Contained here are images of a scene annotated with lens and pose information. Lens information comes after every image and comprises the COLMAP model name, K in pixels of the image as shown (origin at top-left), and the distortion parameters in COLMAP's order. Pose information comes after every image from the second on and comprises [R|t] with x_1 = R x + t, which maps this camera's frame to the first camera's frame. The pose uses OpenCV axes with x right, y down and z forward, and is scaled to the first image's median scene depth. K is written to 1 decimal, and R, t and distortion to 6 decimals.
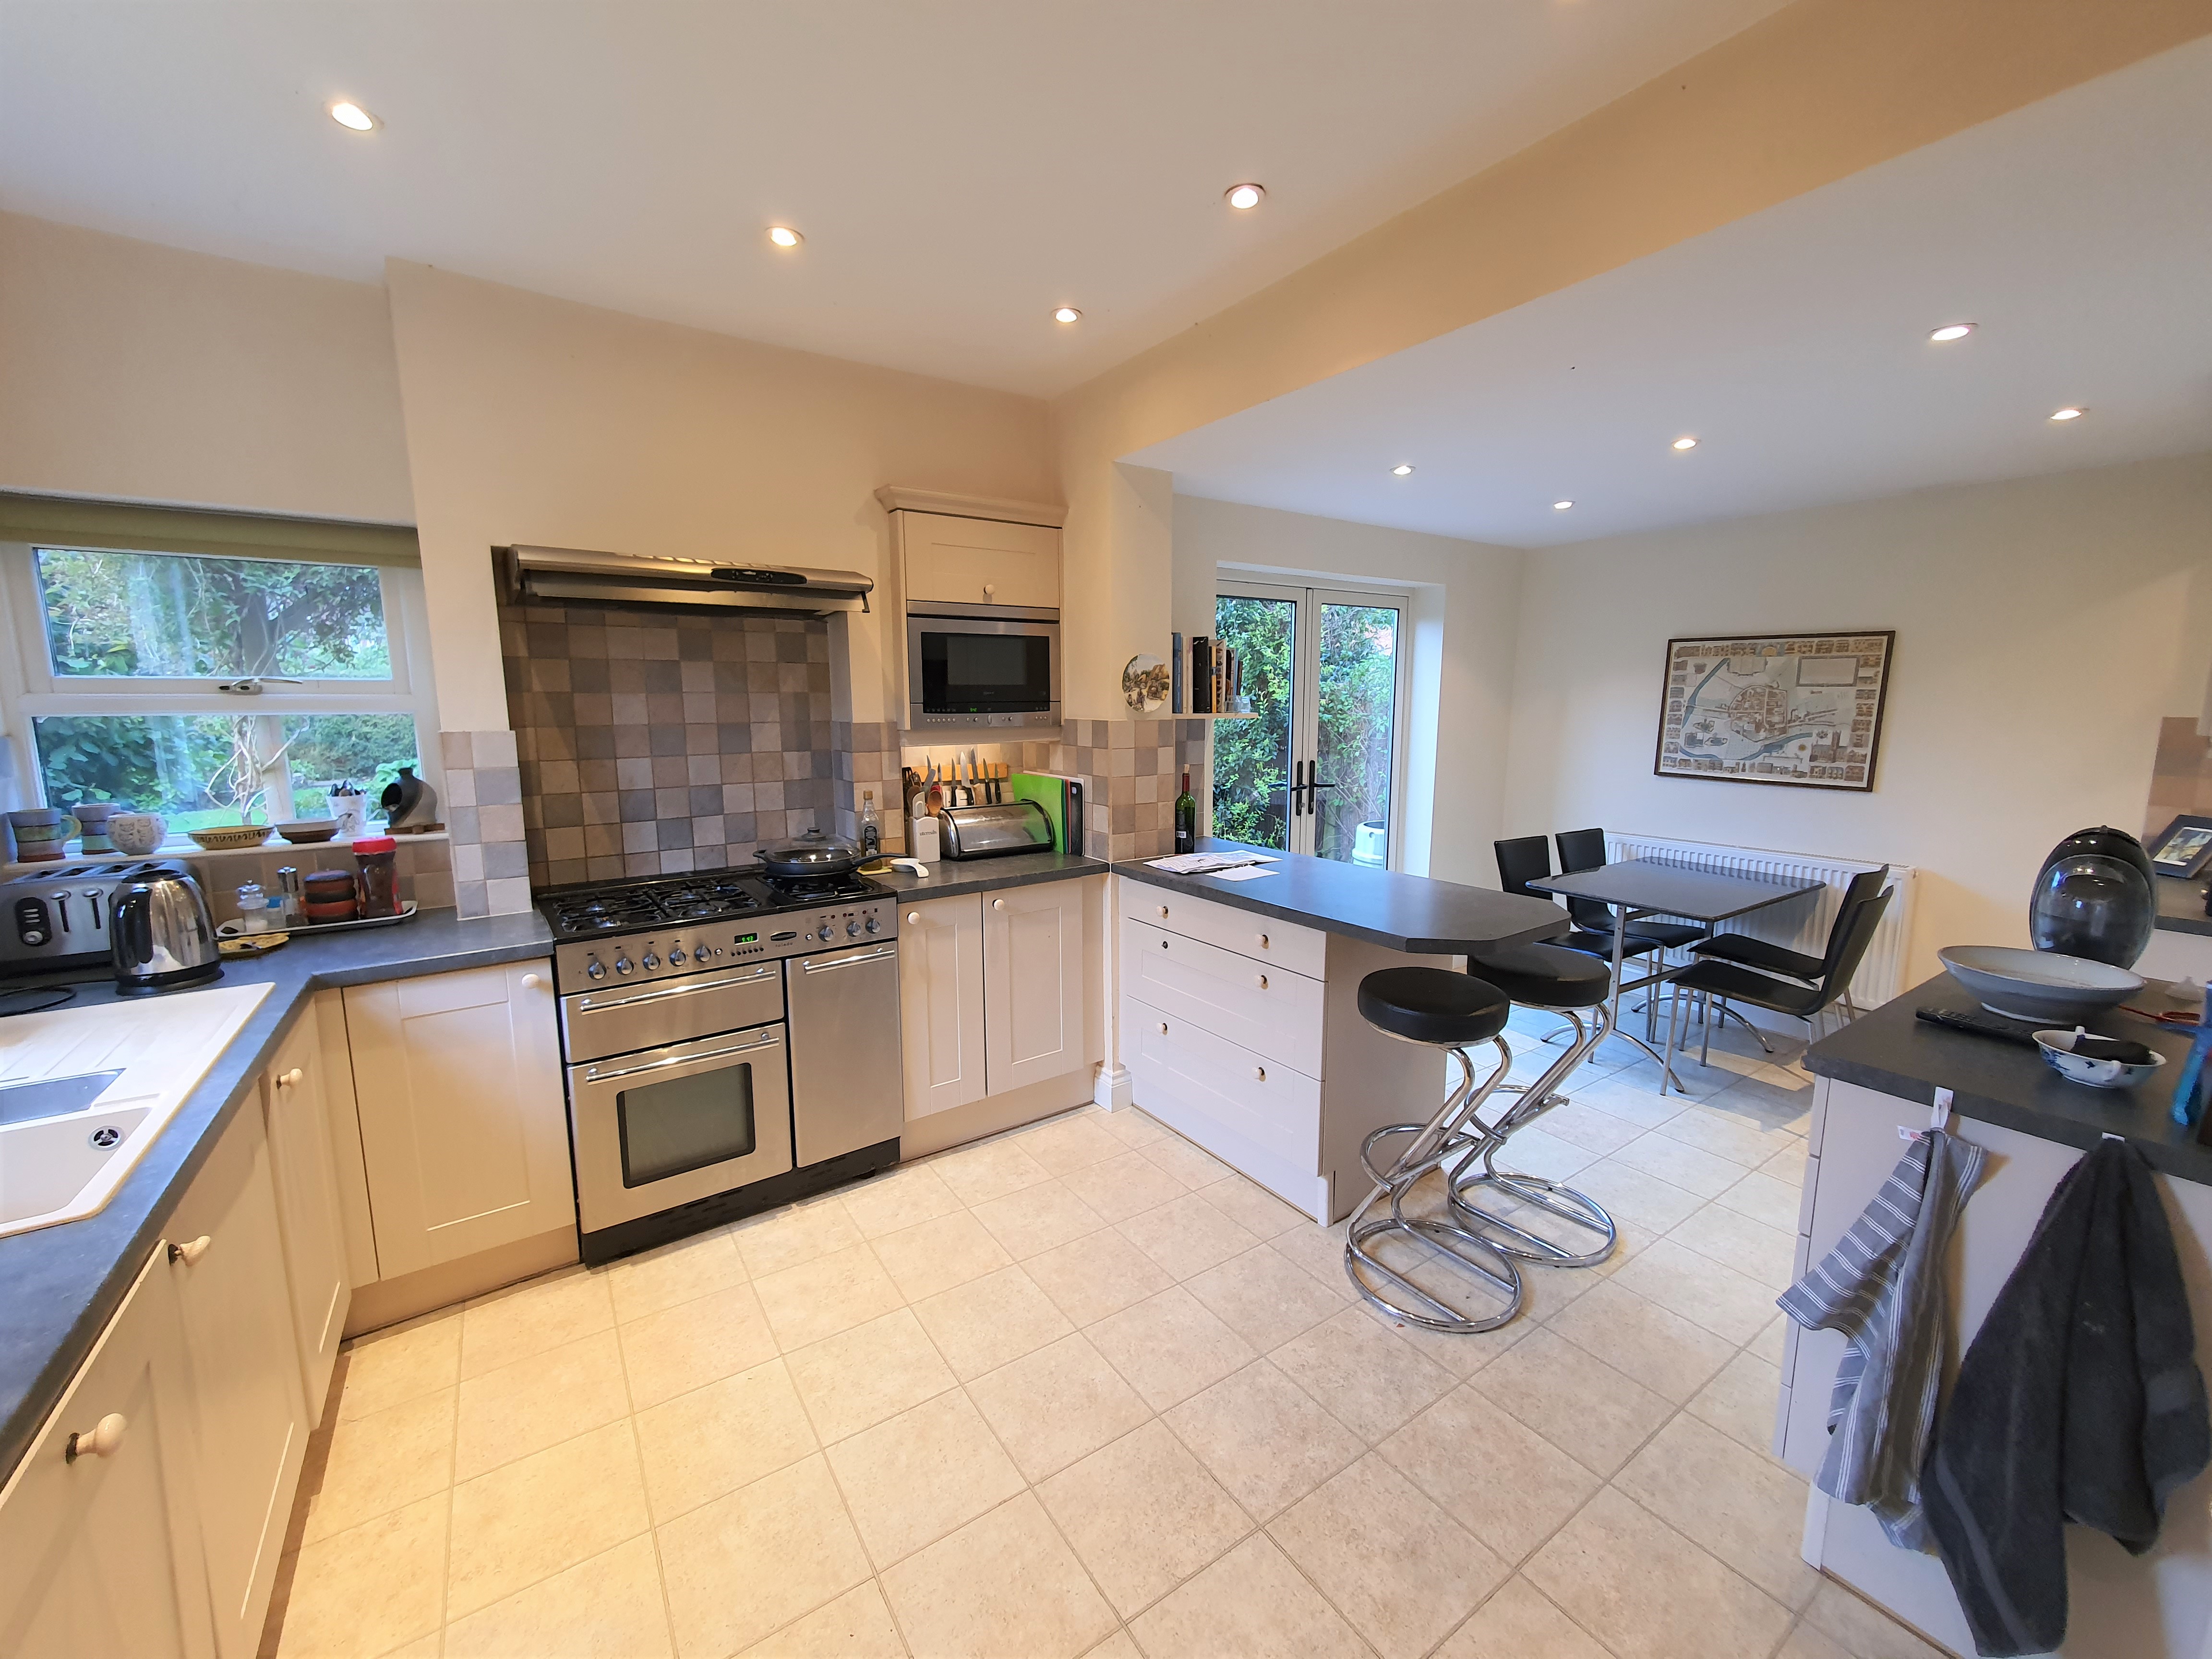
lens RADIAL K [[885.2, 0, 1095.3], [0, 885.2, 822.5], [0, 0, 1]] dist [0.001283, -0.000782]
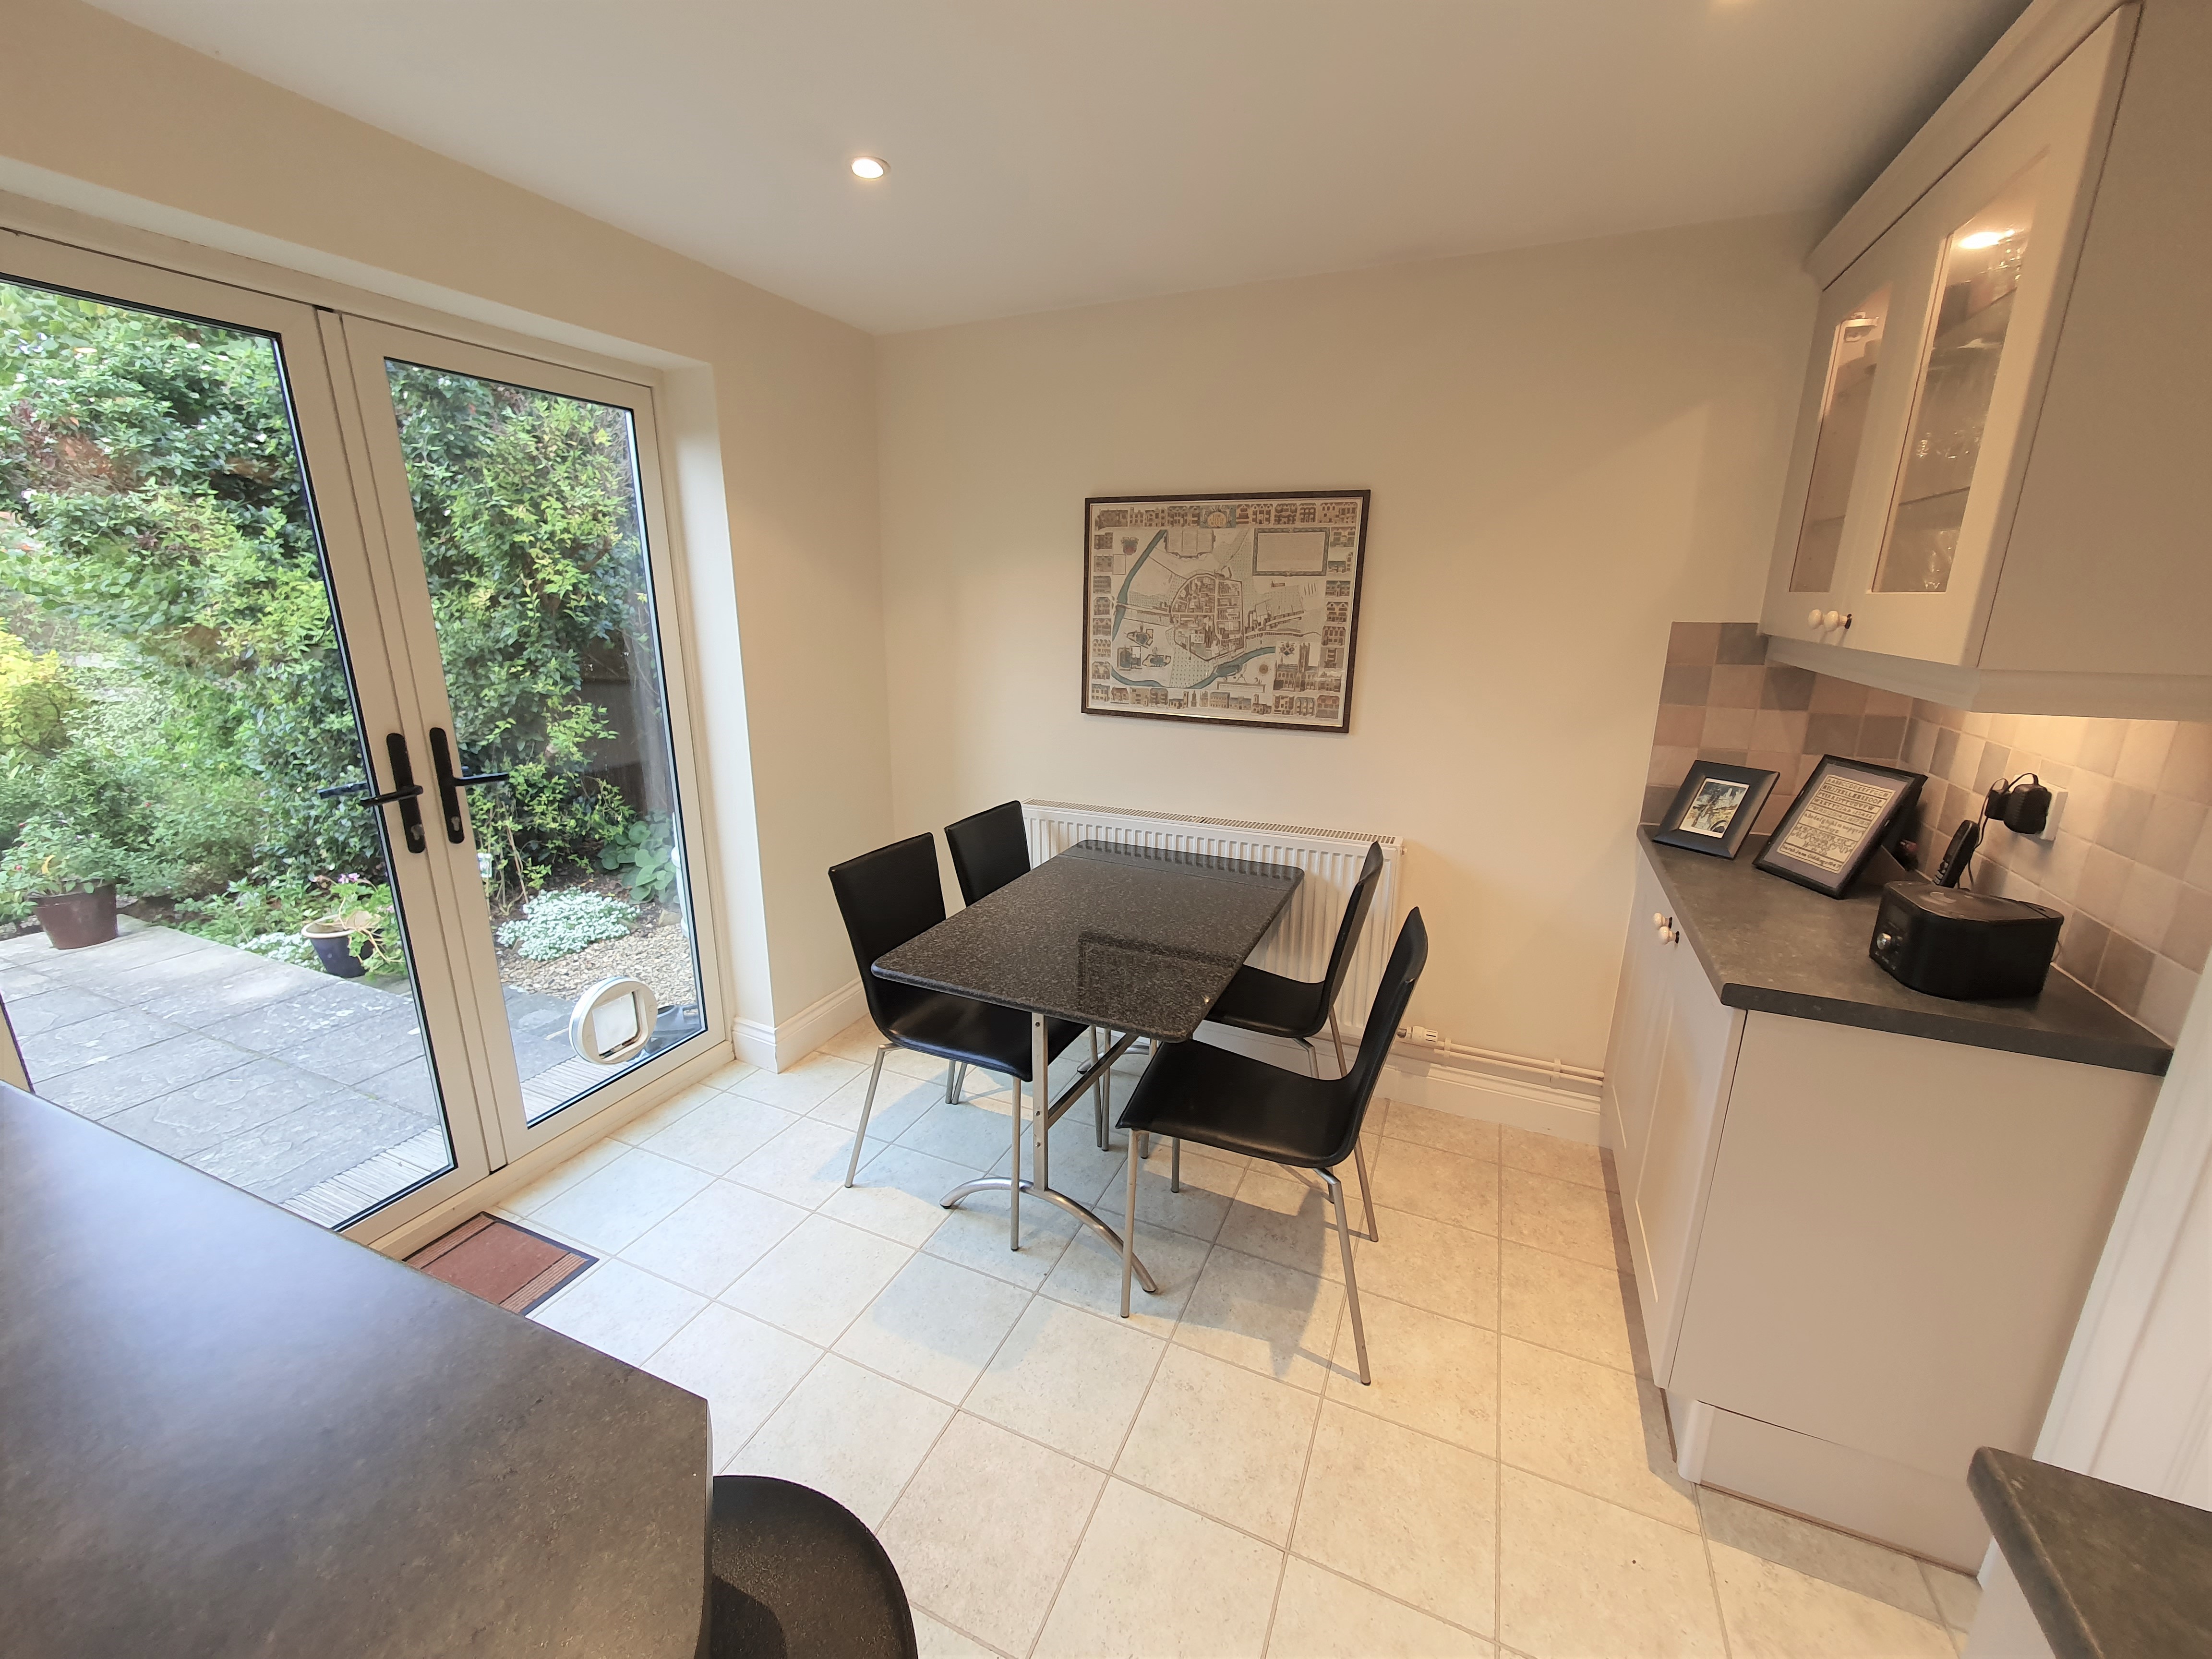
lens RADIAL K [[885.2, 0, 1101.8], [0, 885.2, 831.5], [0, 0, 1]] dist [0.001283, -0.000782]
pose [[0.843042, -0.132053, 0.521386, 0.312594], [0.069013, 0.987937, 0.138628, -0.061314], [-0.533402, -0.080887, 0.841985, 0.466936]]
